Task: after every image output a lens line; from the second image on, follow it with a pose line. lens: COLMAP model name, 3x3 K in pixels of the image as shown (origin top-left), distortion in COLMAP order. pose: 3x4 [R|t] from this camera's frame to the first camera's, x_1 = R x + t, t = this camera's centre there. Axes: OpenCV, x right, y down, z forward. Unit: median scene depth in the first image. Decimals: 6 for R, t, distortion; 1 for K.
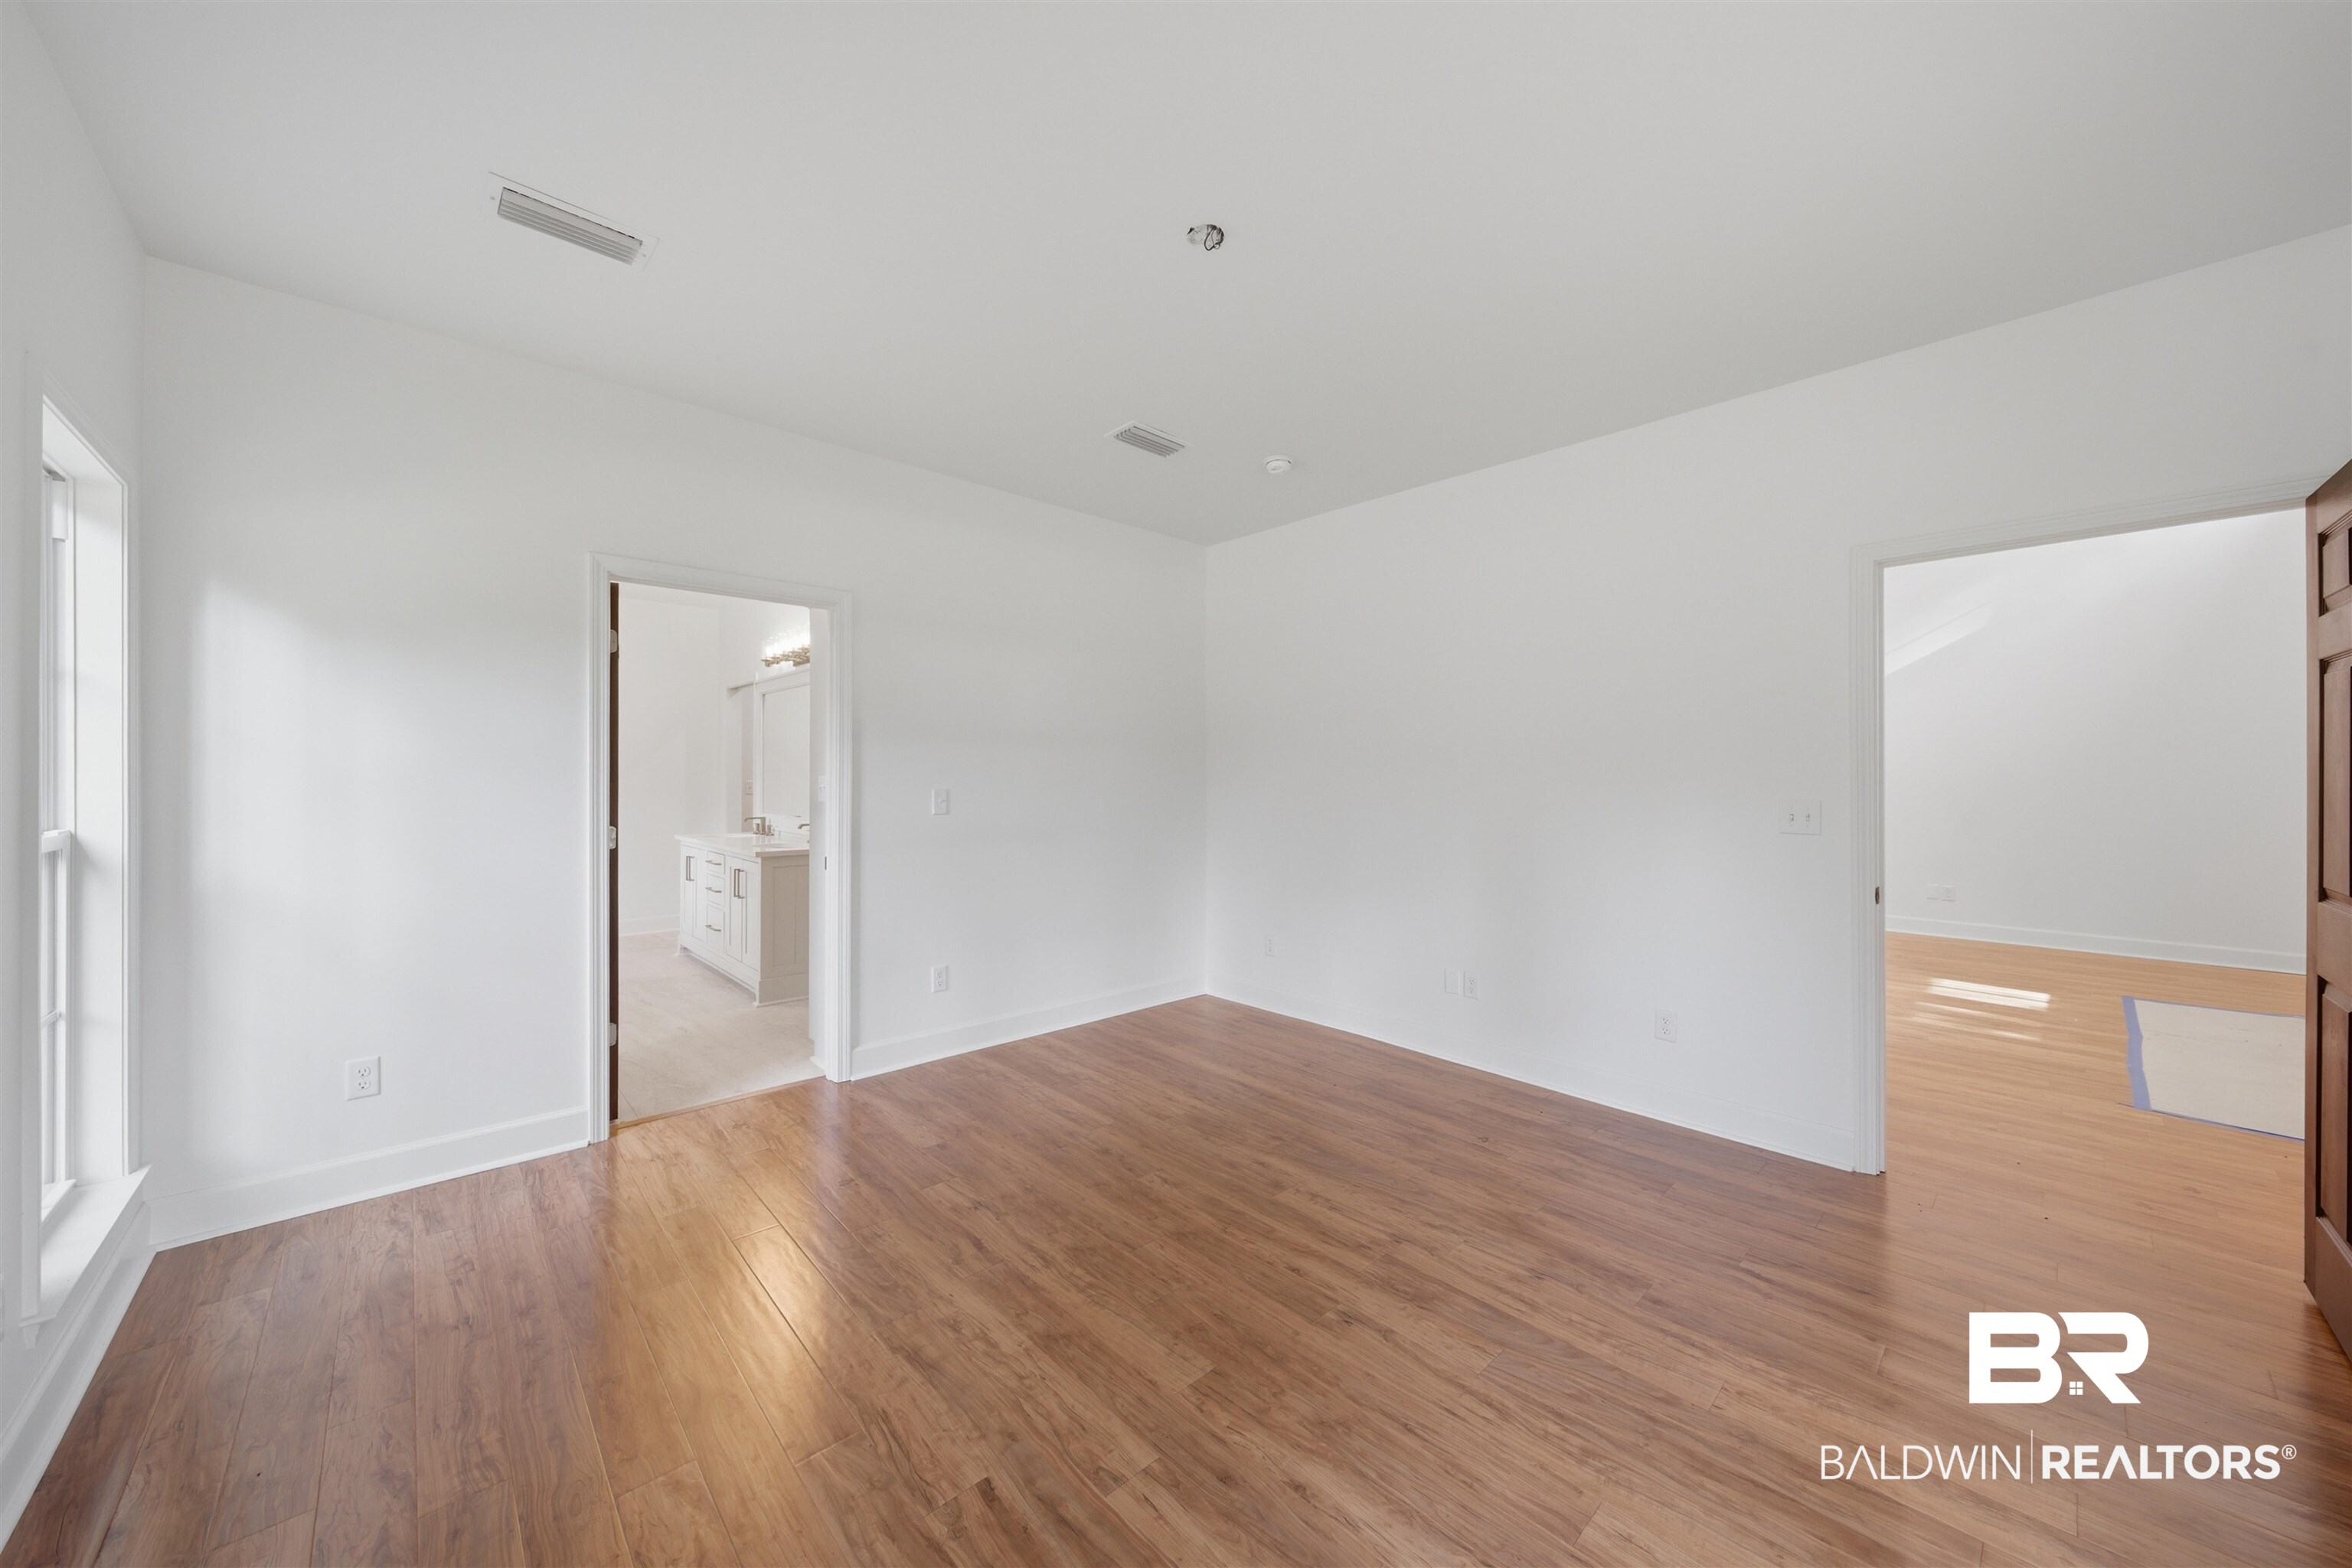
lens RADIAL K [[892.2, 0, 1163.4], [0, 892.2, 768.3], [0, 0, 1]] dist [0.002328, 0.000130]
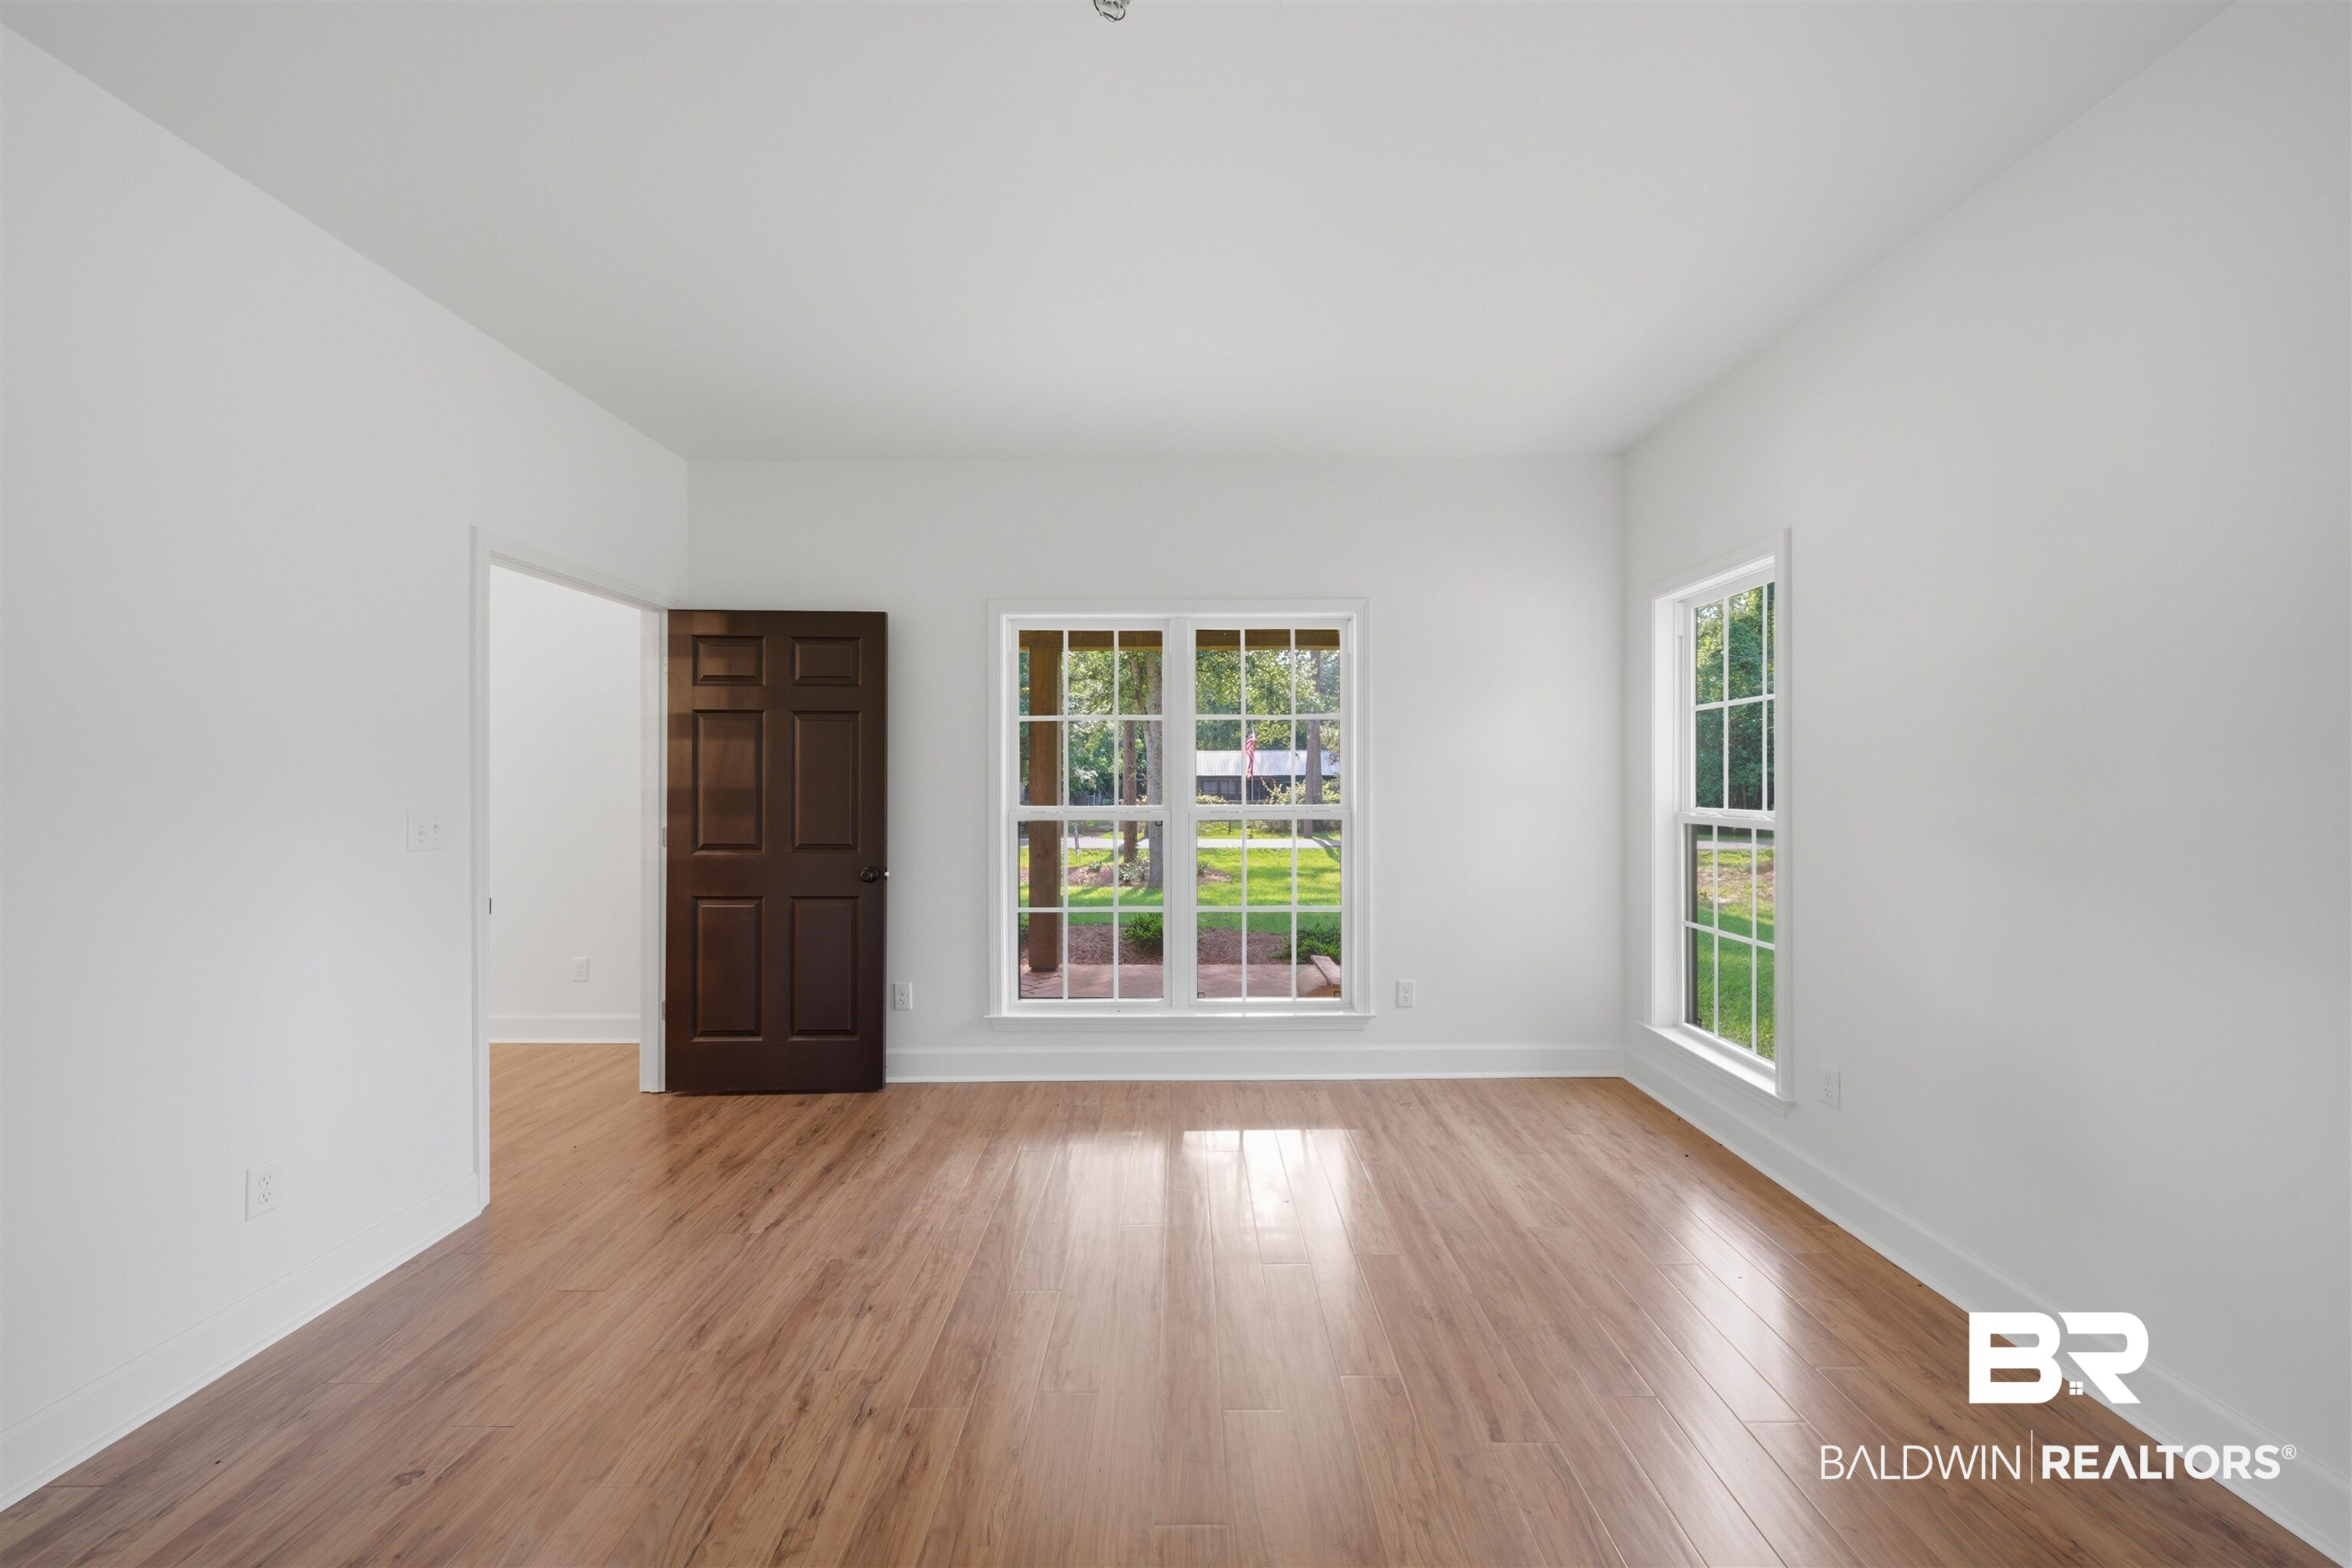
lens RADIAL K [[832.2, 0, 1176.0], [0, 832.2, 784.0], [0, 0, 1]] dist [0.001290, 0.000120]
pose [[-0.751070, -0.004094, 0.660210, -0.441448], [-0.003653, 0.999991, 0.002045, 0.005687], [-0.660212, -0.000875, -0.751078, 1.557054]]
